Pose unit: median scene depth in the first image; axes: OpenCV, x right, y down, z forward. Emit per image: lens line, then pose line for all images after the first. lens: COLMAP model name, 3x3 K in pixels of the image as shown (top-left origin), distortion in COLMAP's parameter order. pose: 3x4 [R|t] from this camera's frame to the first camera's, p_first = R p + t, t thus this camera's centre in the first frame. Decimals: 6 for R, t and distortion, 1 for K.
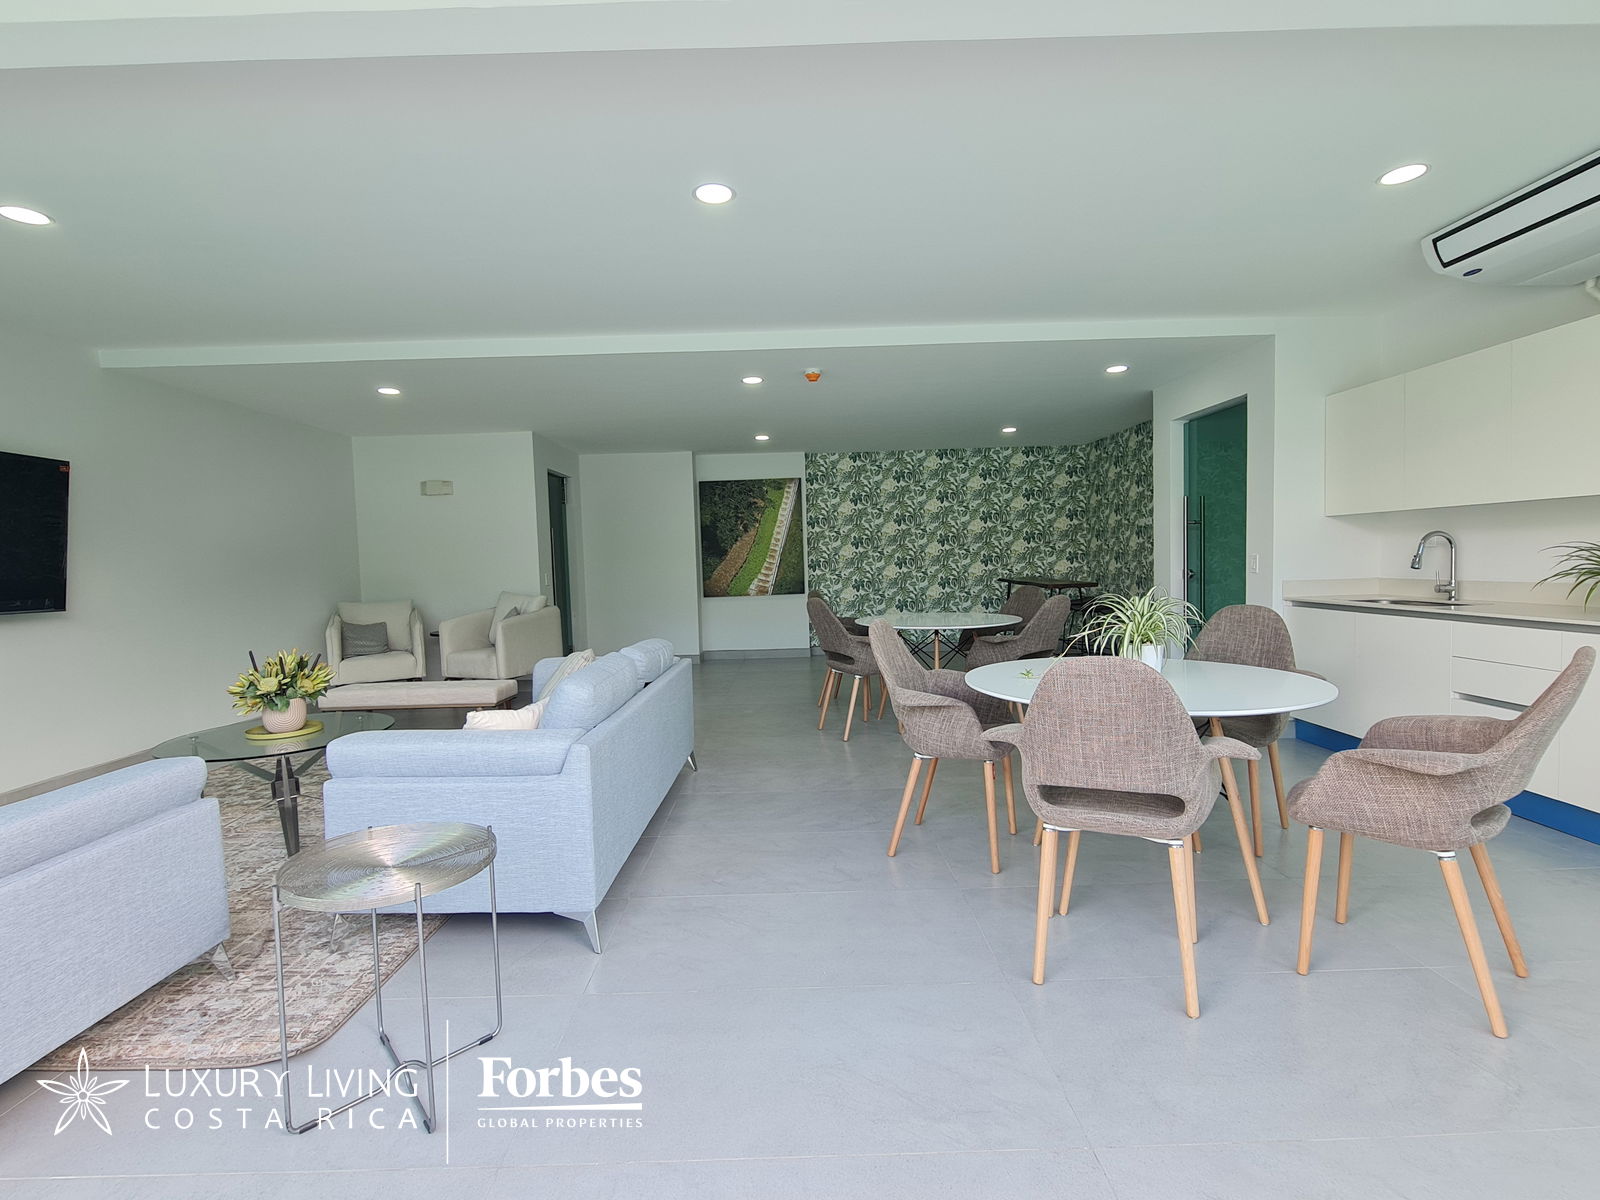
lens RADIAL K [[748.8, 0, 786.0], [0, 748.8, 596.2], [0, 0, 1]] dist [-0.000576, 0.000344]
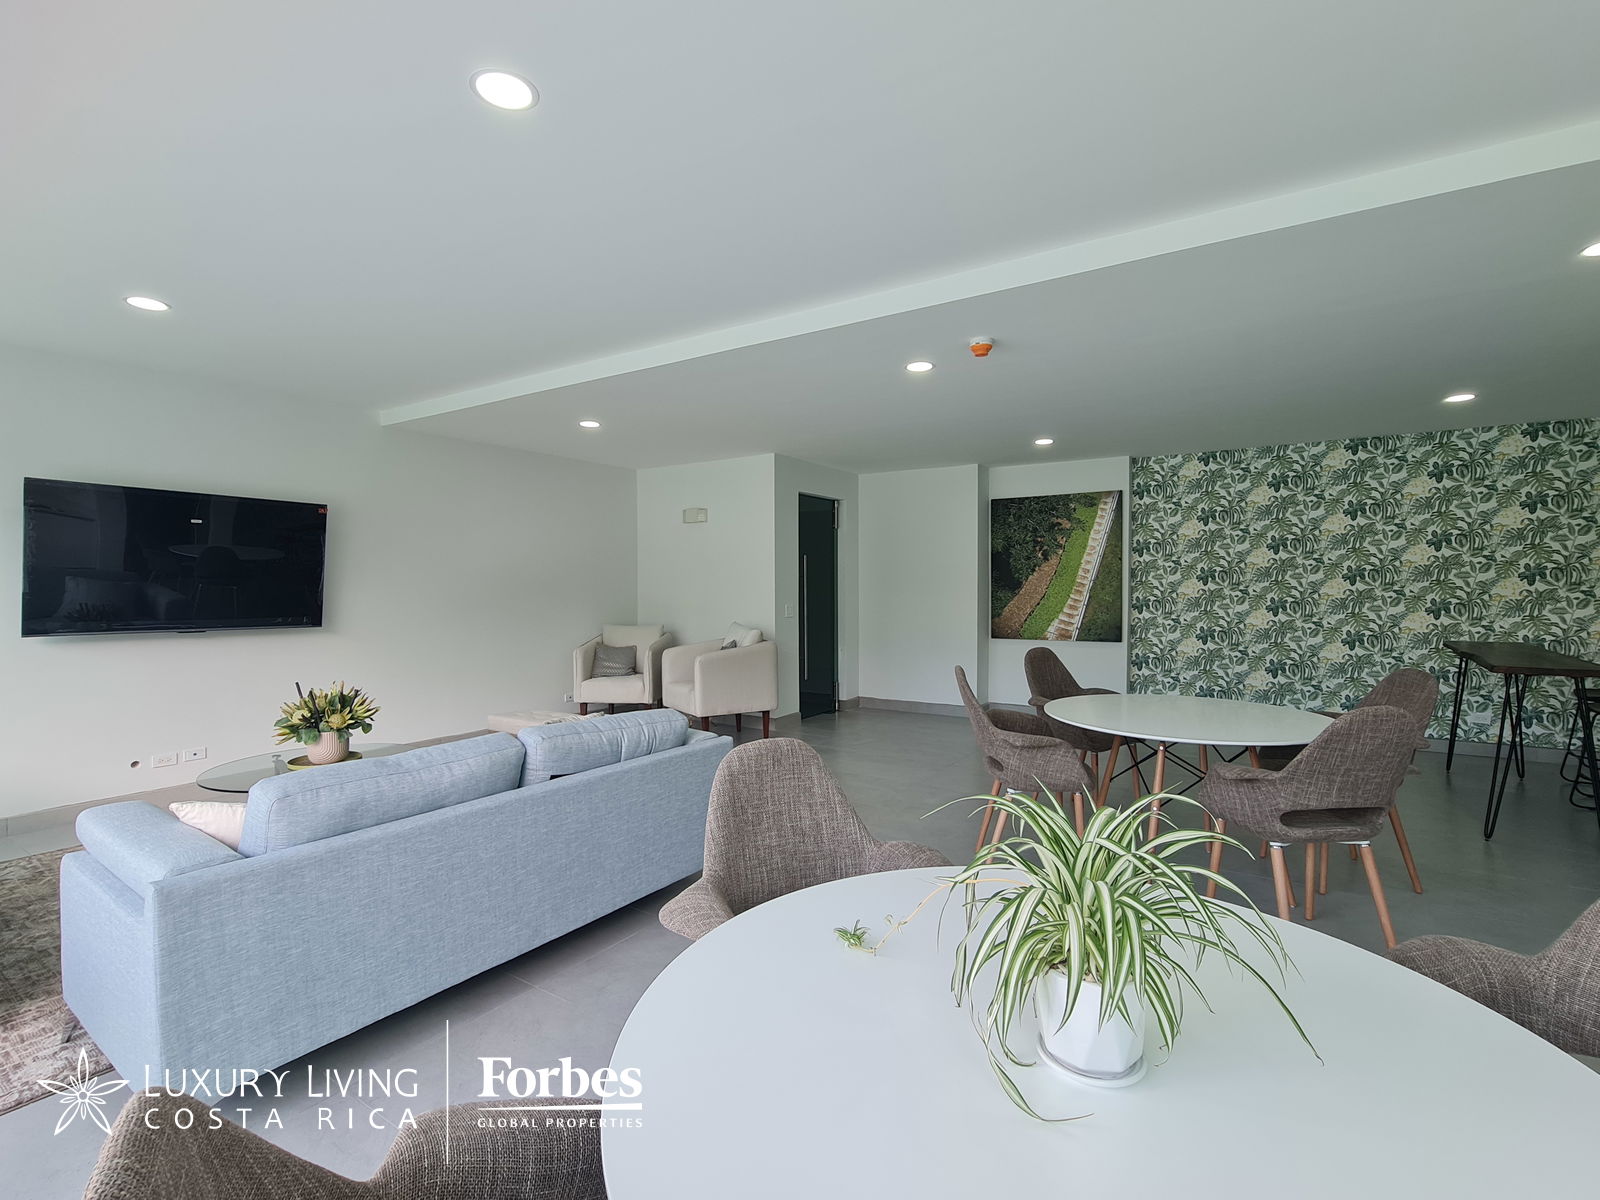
lens RADIAL K [[748.8, 0, 786.0], [0, 748.8, 596.2], [0, 0, 1]] dist [-0.000576, 0.000344]
pose [[0.836548, 0.036337, -0.546687, 0.153942], [-0.049920, 0.998703, -0.010006, -0.025577], [0.545615, 0.035661, 0.837277, 0.178755]]
